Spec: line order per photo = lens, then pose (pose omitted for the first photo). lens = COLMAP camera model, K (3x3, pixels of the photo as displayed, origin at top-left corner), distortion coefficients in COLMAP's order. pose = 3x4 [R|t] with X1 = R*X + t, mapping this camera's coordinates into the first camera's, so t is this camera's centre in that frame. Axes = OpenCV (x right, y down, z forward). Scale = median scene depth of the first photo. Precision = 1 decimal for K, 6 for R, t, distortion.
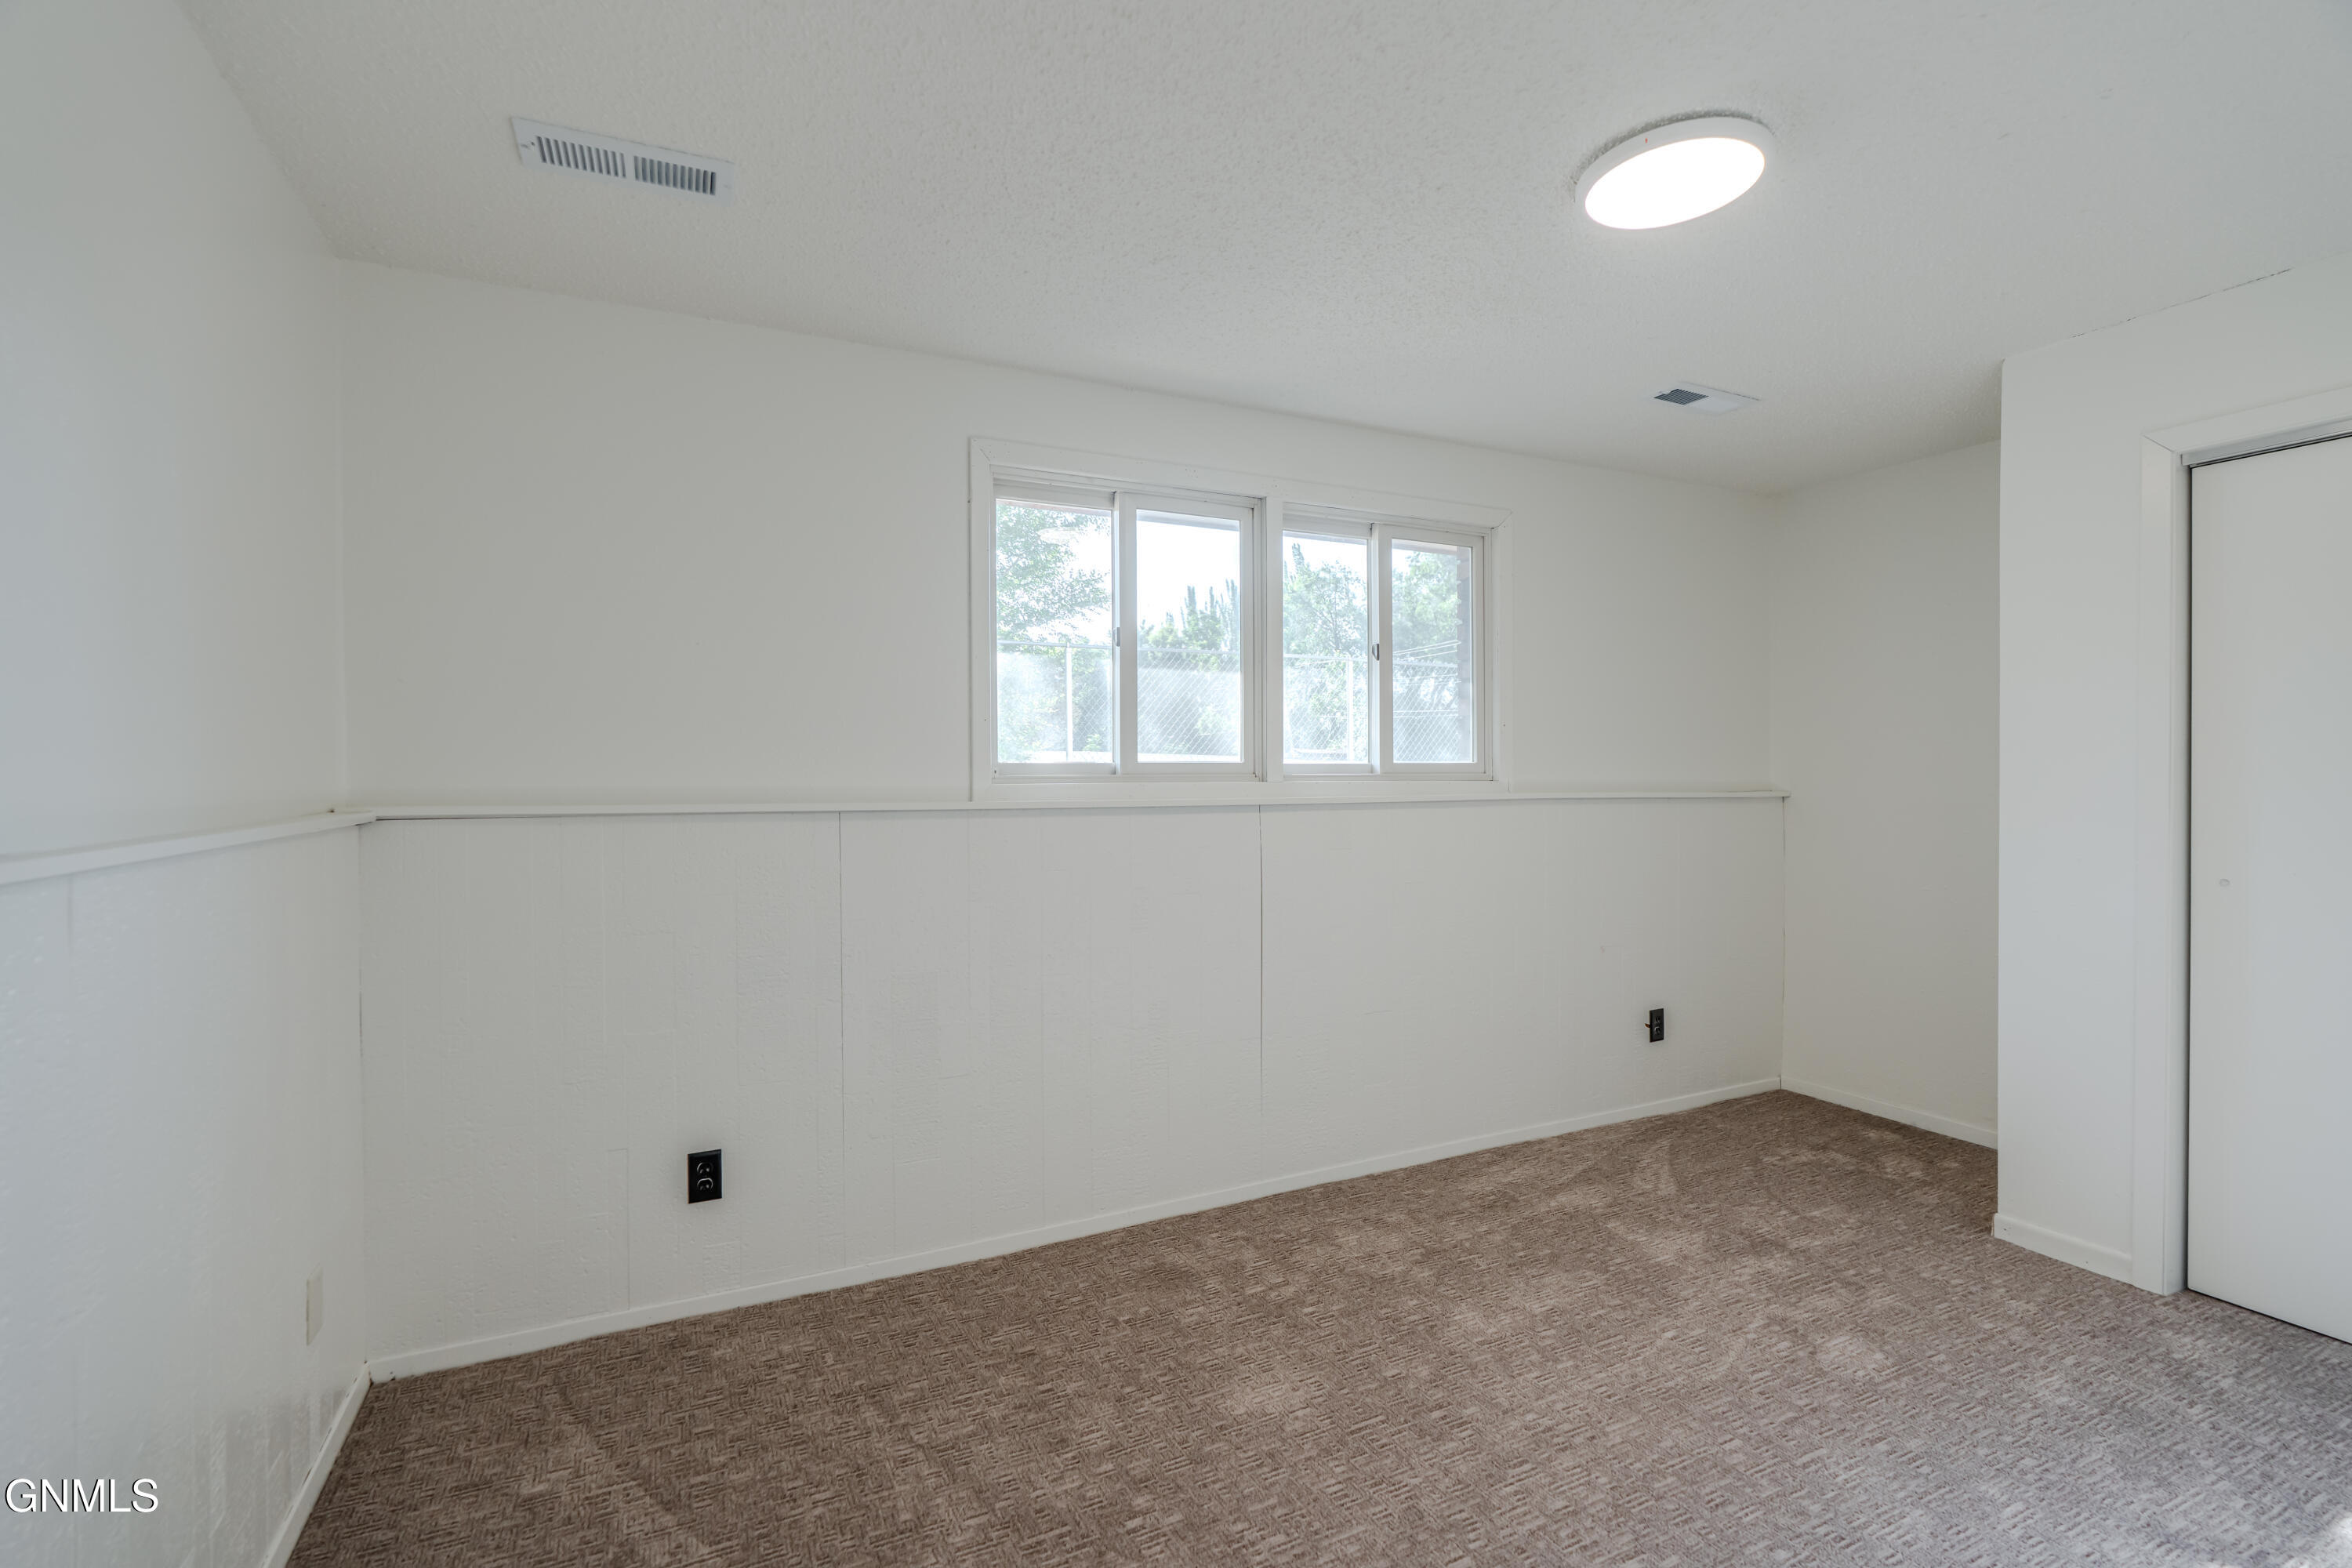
lens RADIAL K [[1076.5, 0, 1180.6], [0, 1076.5, 785.8], [0, 0, 1]] dist [-0.004998, 0.003363]
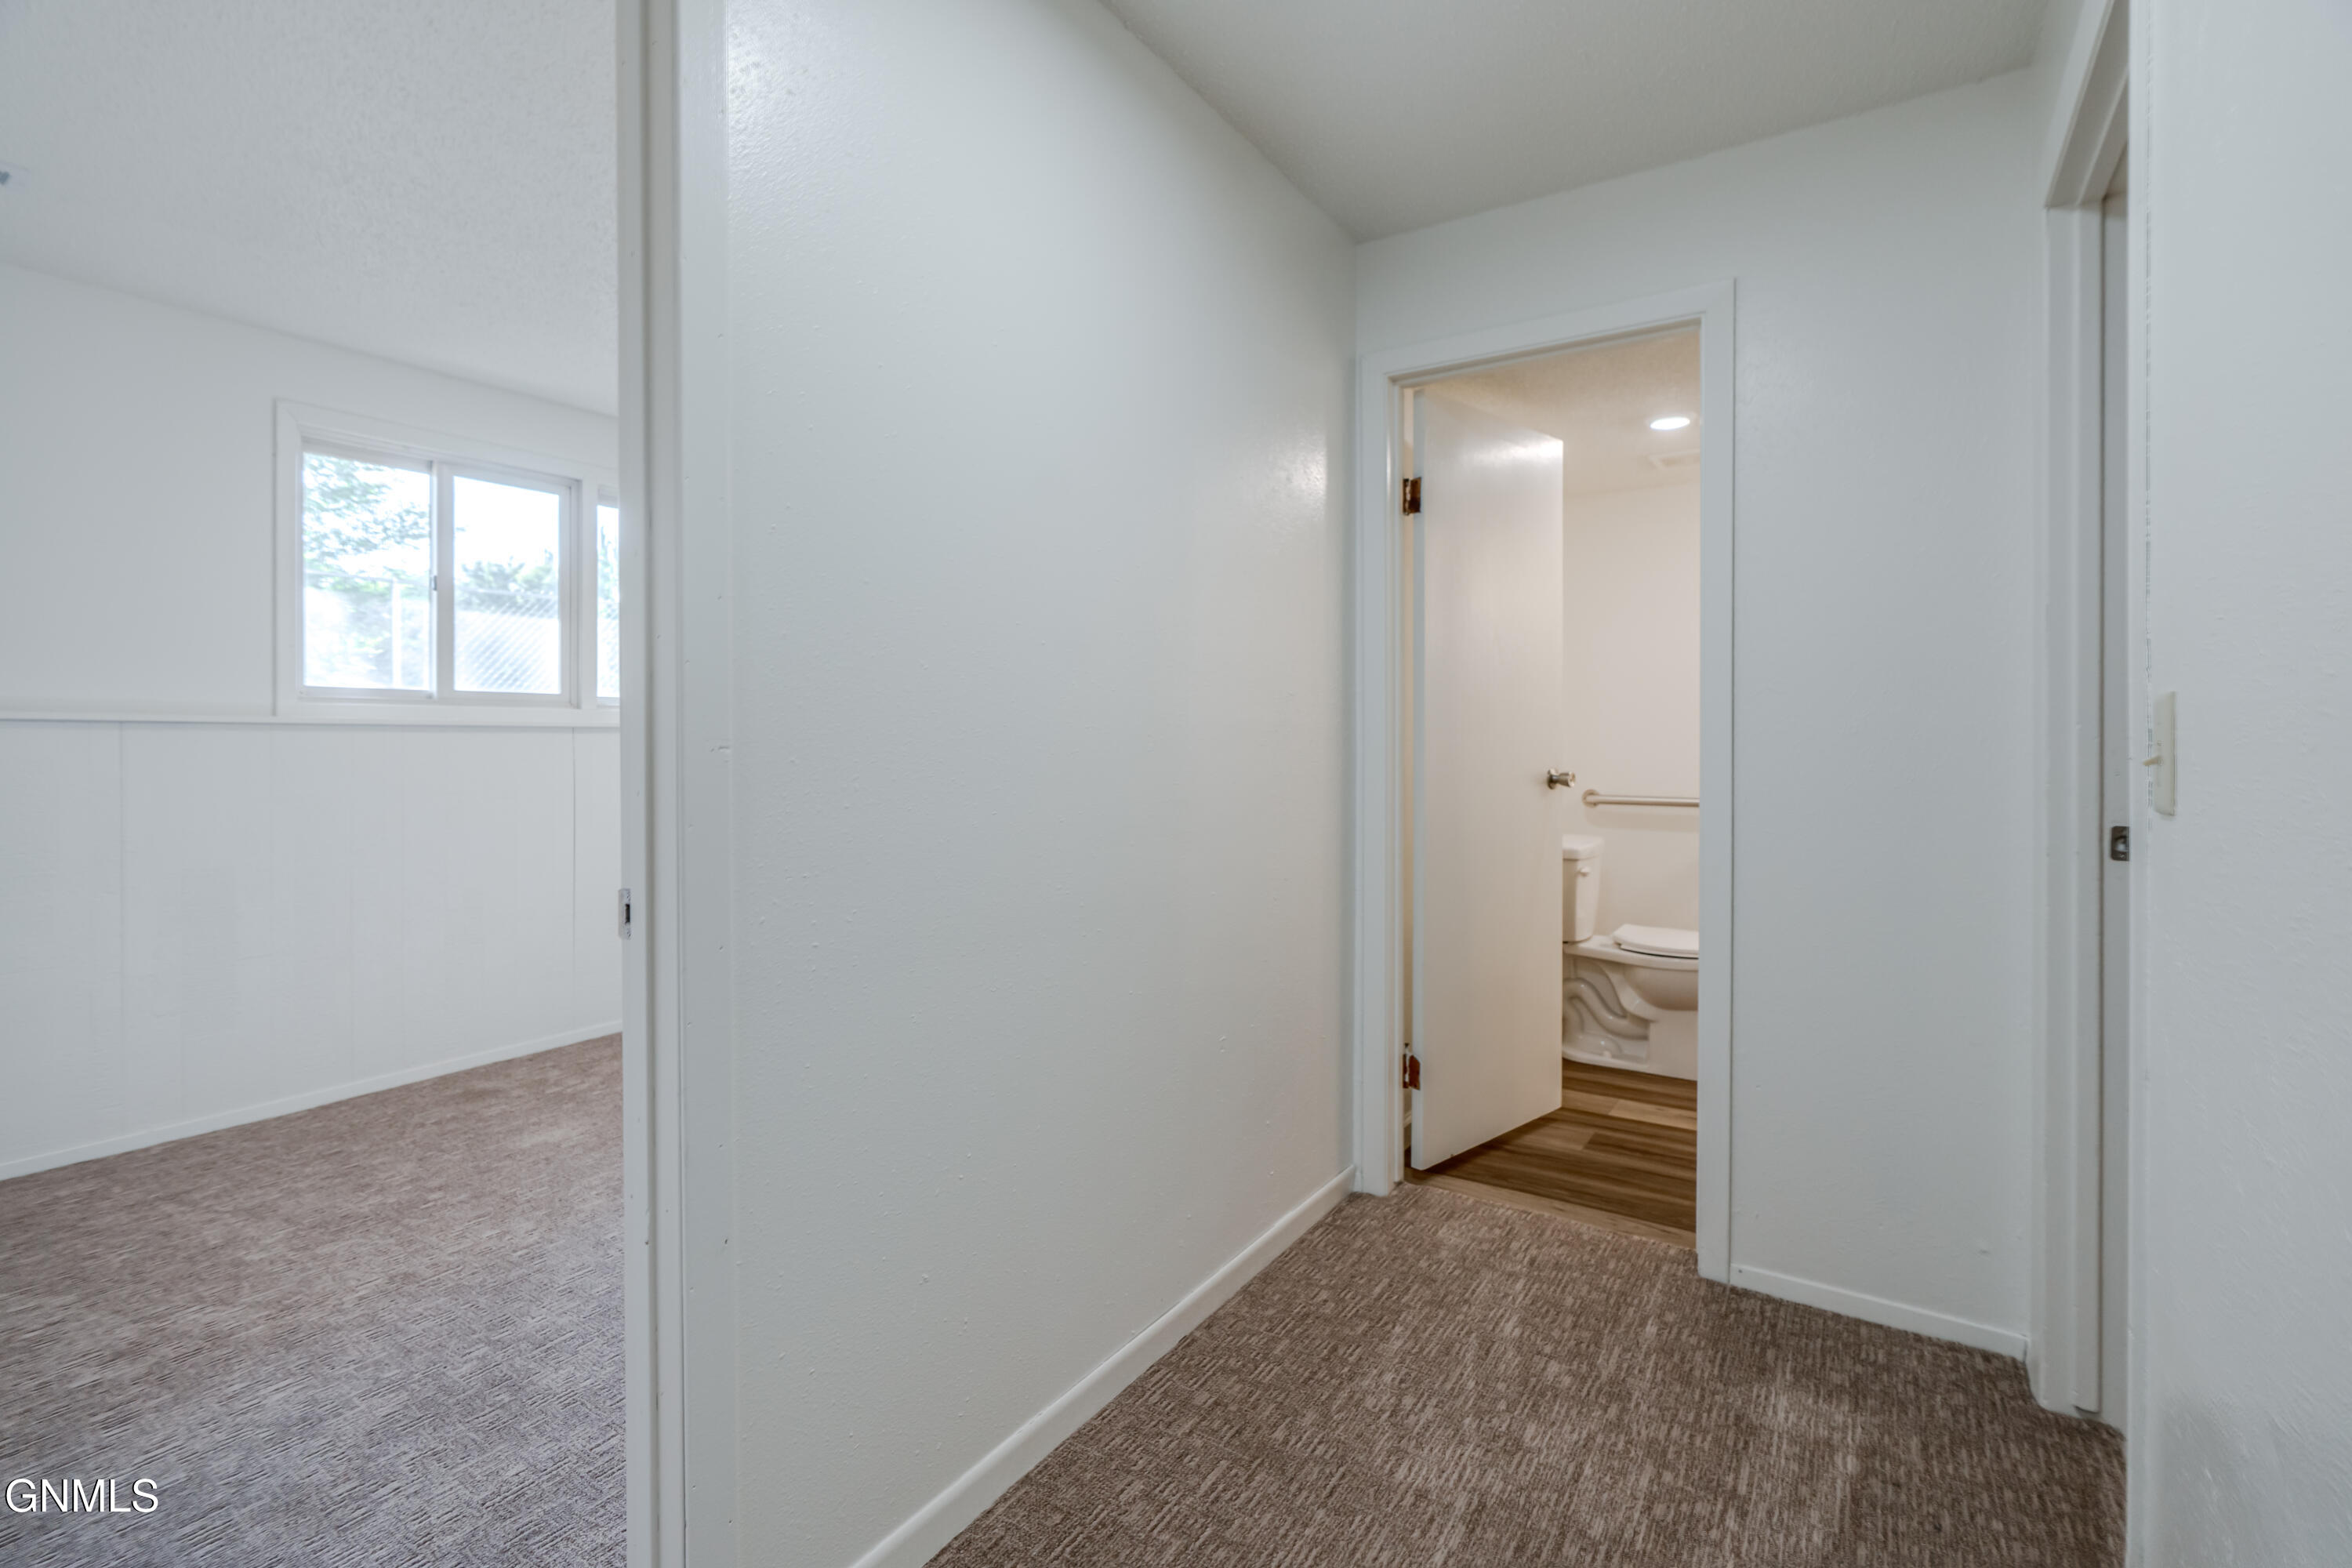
lens RADIAL K [[1076.5, 0, 1198.6], [0, 1076.5, 742.2], [0, 0, 1]] dist [-0.004998, 0.003363]
pose [[0.861347, 0.002921, 0.508008, 0.069826], [0.000821, 0.999974, -0.007142, 0.048669], [-0.508016, 0.006568, 0.861323, -0.471409]]
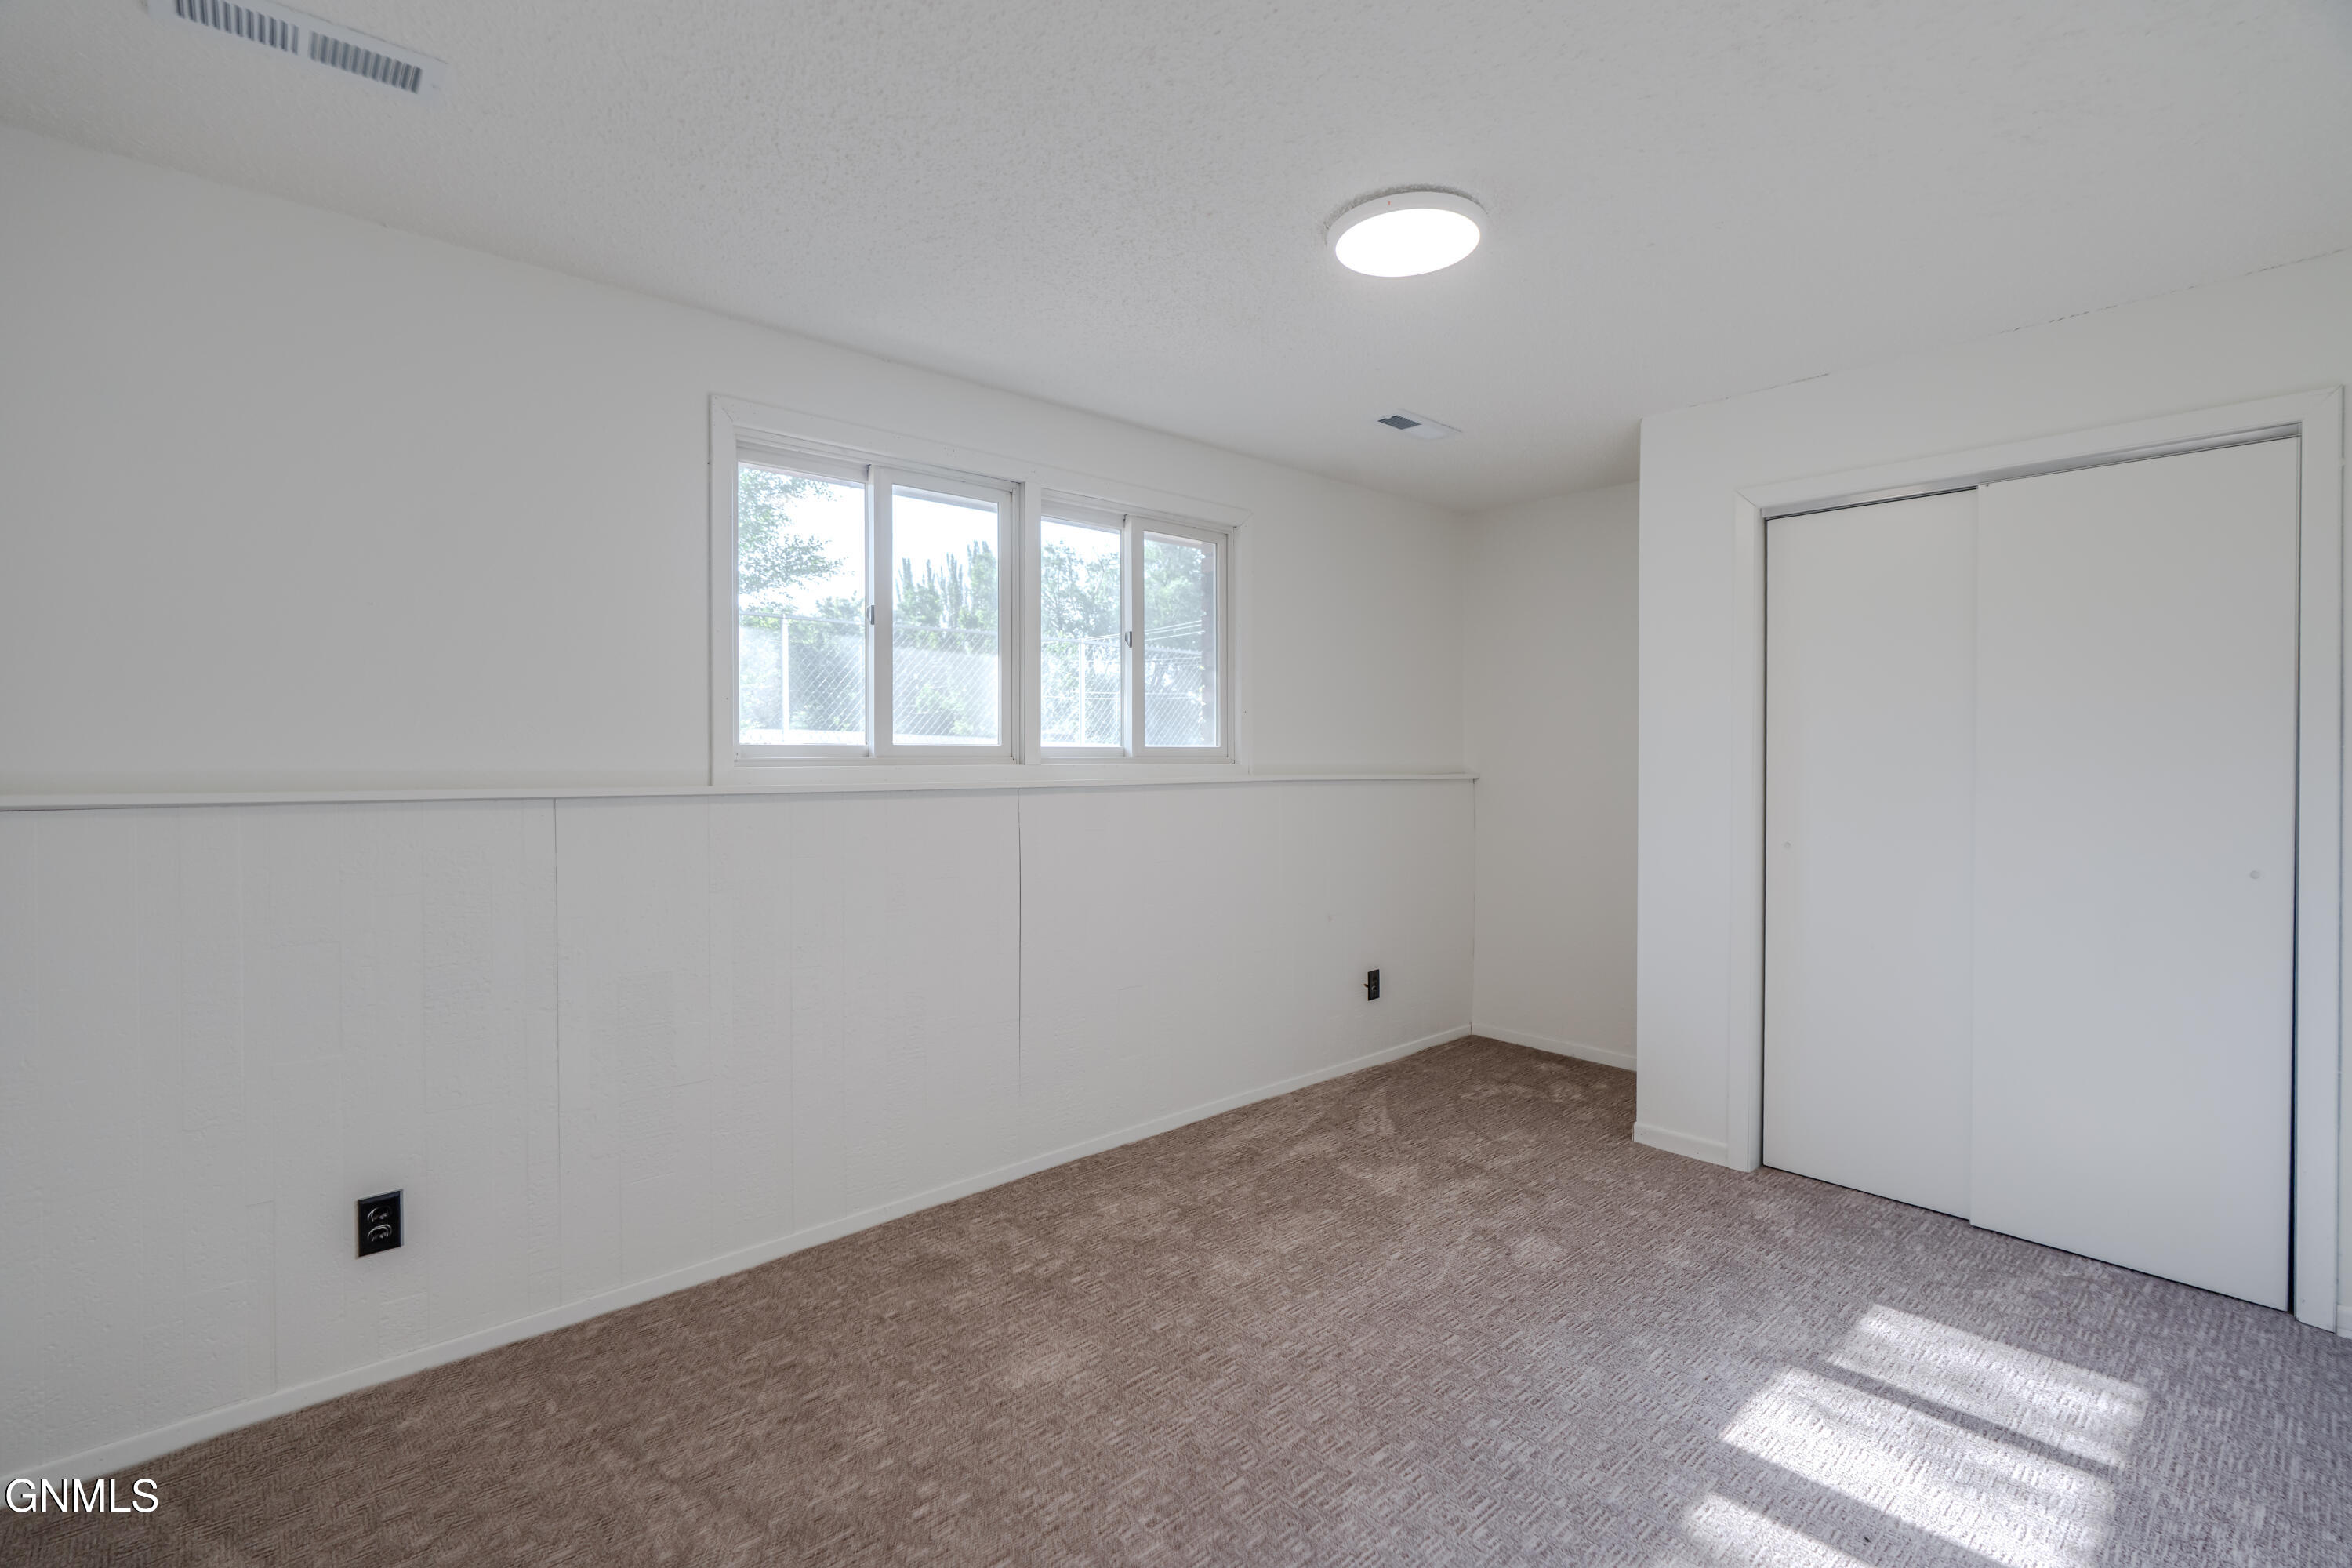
lens RADIAL K [[1076.5, 0, 1240.6], [0, 1076.5, 768.2], [0, 0, 1]] dist [-0.004998, 0.003363]
pose [[0.952500, 0.001072, 0.304536, -0.040443], [-0.001439, 0.999998, 0.000981, -0.002386], [-0.304534, -0.001372, 0.952500, -0.023266]]
